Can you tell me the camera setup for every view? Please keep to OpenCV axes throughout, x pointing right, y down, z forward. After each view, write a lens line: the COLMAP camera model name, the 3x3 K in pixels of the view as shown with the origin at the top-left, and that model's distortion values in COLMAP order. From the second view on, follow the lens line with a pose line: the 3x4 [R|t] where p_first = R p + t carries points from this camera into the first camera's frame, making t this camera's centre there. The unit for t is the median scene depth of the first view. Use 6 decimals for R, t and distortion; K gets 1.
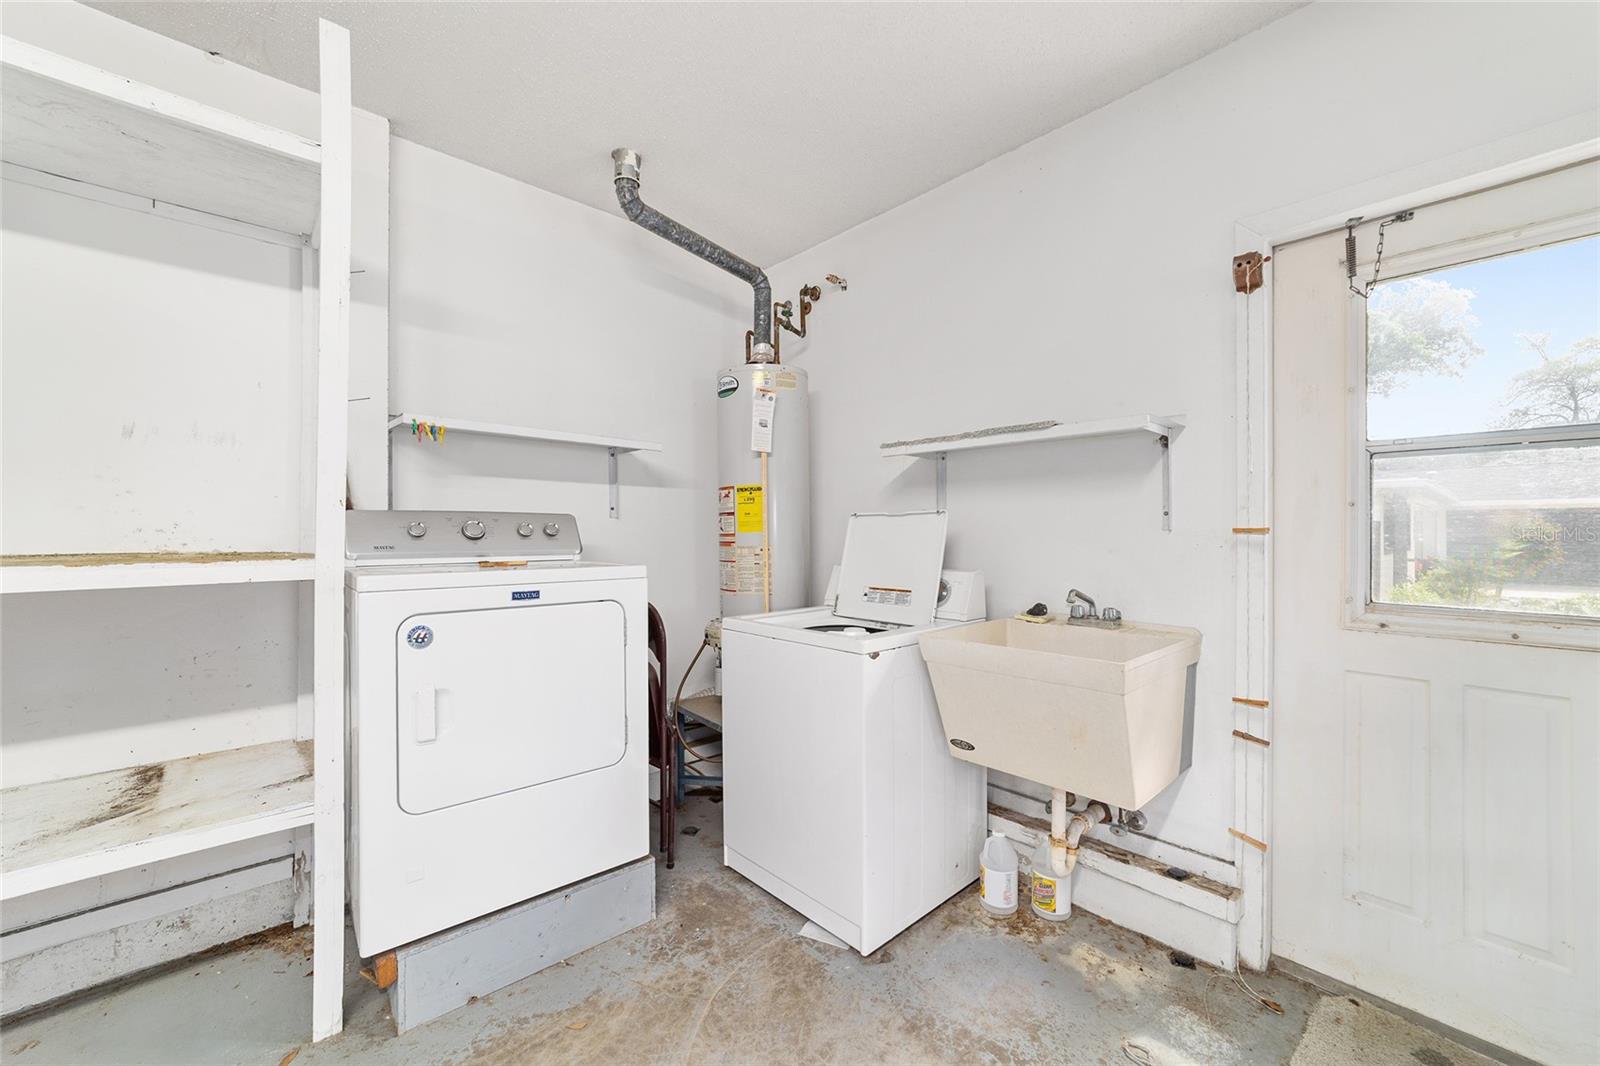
lens RADIAL K [[623.6, 0, 800.0], [0, 623.6, 533.0], [0, 0, 1]] dist [-0.000422, 0.000016]
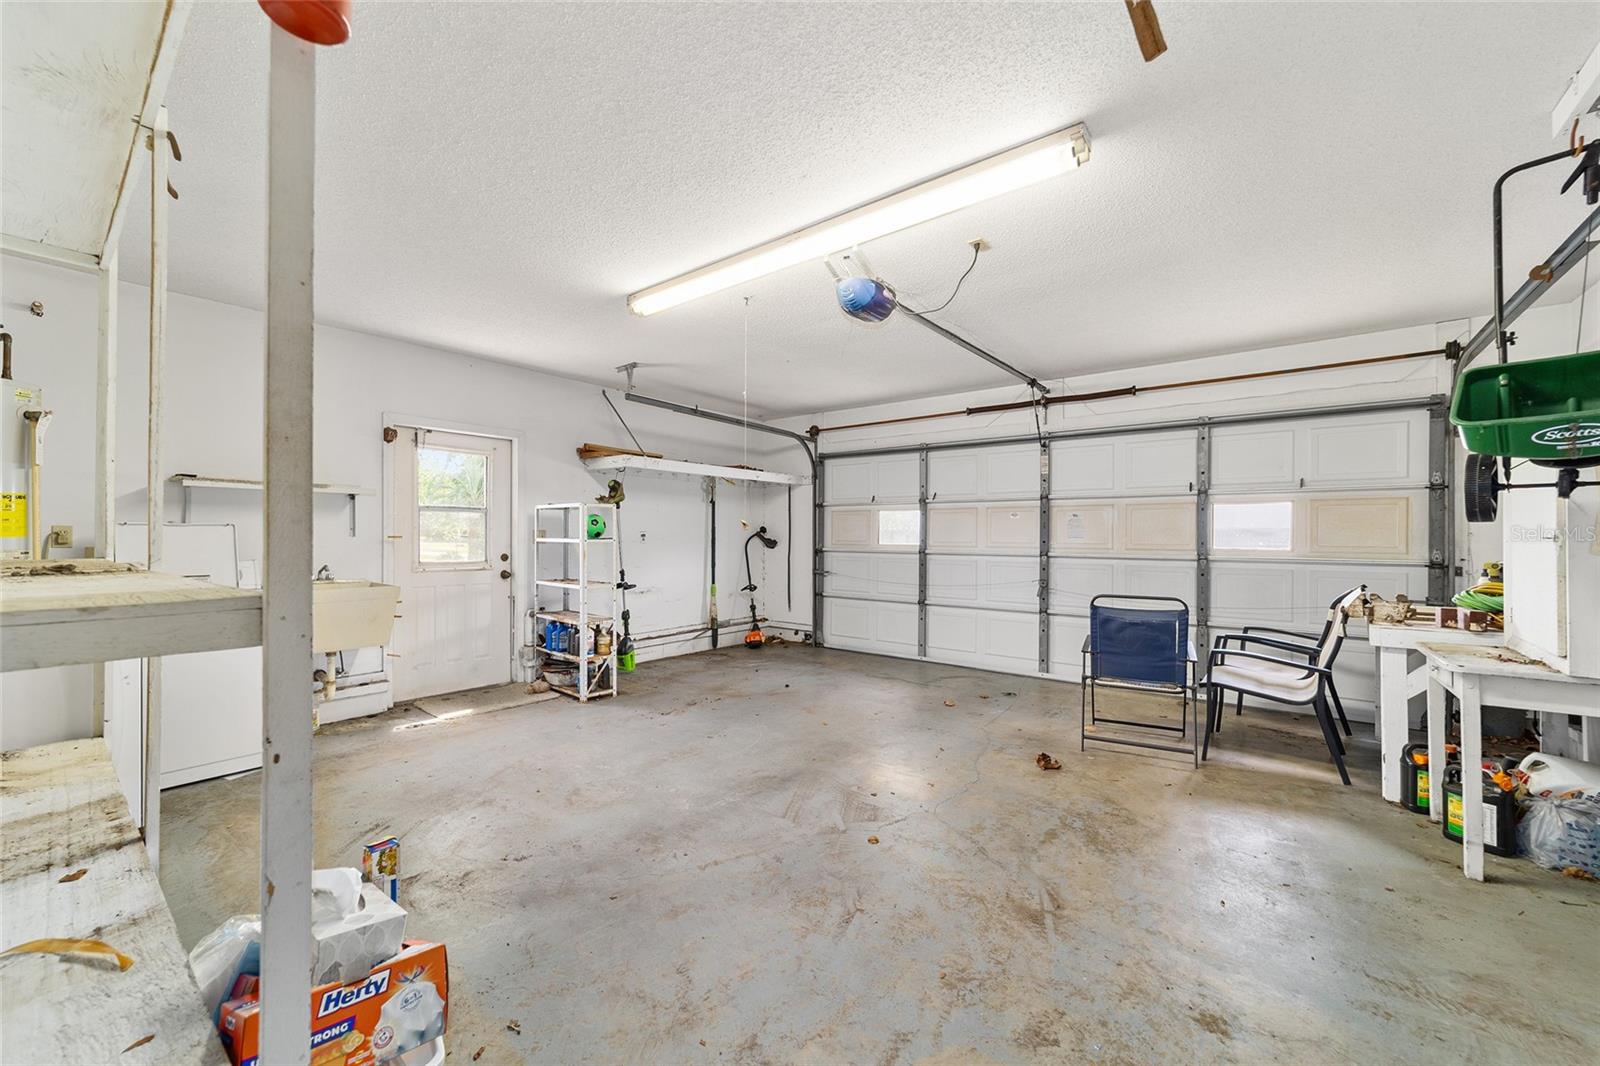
lens RADIAL K [[623.6, 0, 800.0], [0, 623.6, 533.0], [0, 0, 1]] dist [-0.000422, 0.000016]
pose [[-0.156745, -0.001736, 0.987638, -2.034567], [-0.003872, 0.999992, 0.001143, -0.027297], [-0.987632, -0.003645, -0.156750, -0.255036]]
